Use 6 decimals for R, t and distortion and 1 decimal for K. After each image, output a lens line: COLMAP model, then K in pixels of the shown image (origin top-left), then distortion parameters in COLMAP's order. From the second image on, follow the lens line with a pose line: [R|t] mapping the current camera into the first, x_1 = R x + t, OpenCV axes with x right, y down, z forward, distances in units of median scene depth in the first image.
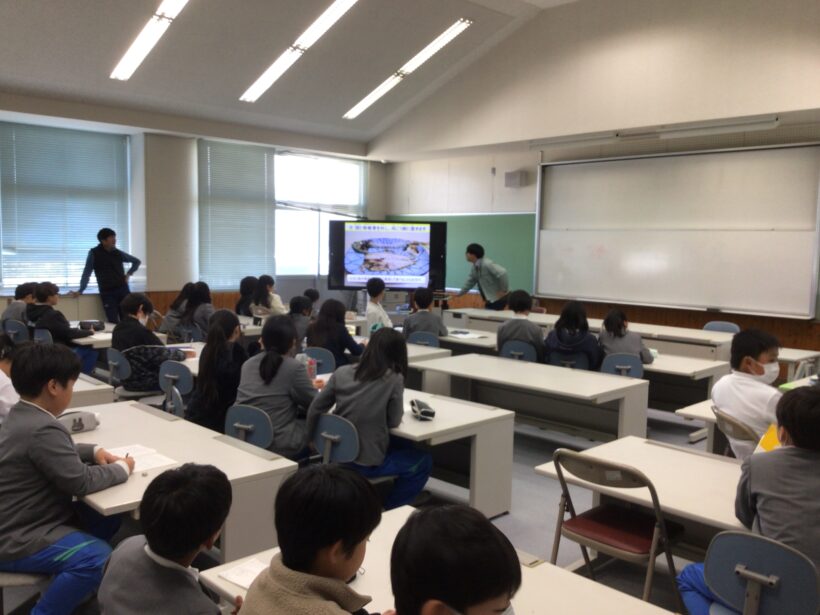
lens RADIAL K [[749.4, 0, 408.6], [0, 749.4, 314.3], [0, 0, 1]] dist [0.133116, -0.283745]
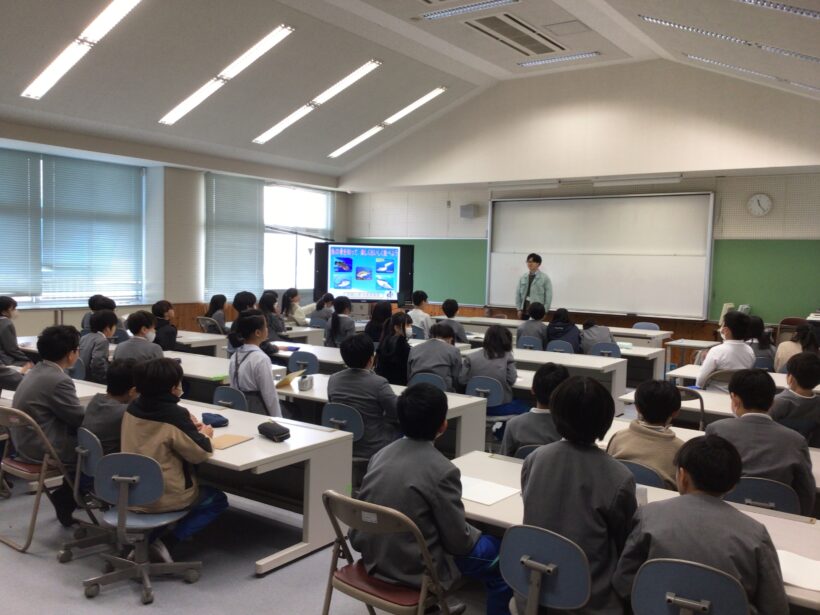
lens RADIAL K [[749.4, 0, 408.6], [0, 749.4, 314.3], [0, 0, 1]] dist [0.133116, -0.283745]
pose [[0.981558, -0.008283, 0.190986, -0.191472], [0.012261, 0.999732, -0.019655, 0.012208], [-0.190772, 0.021634, 0.981396, -0.183686]]
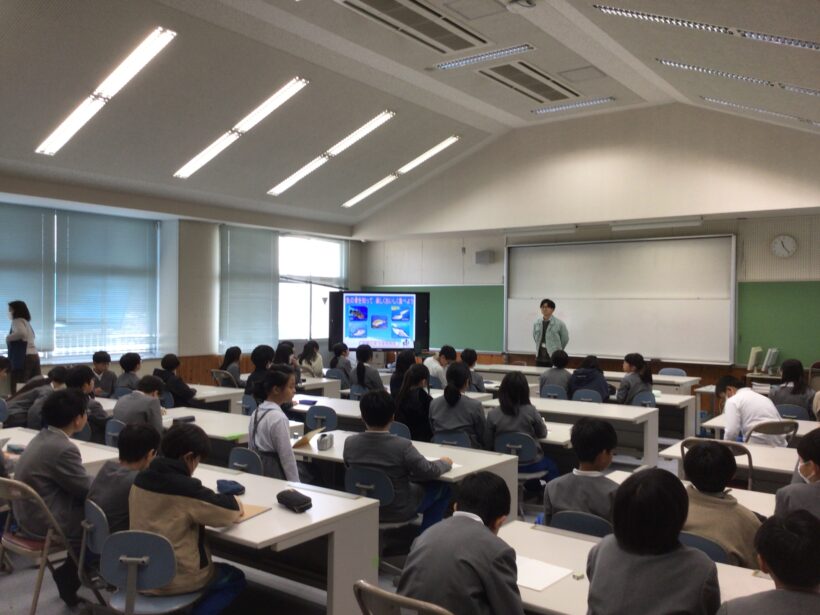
lens RADIAL K [[740.4, 0, 410.0], [0, 740.4, 307.5], [0, 0, 1]] dist [0.130079, -0.258766]
pose [[0.983569, -0.012520, 0.180096, -0.194885], [0.028996, 0.995596, -0.089146, 0.005474], [-0.178187, 0.092903, 0.979601, -0.151110]]
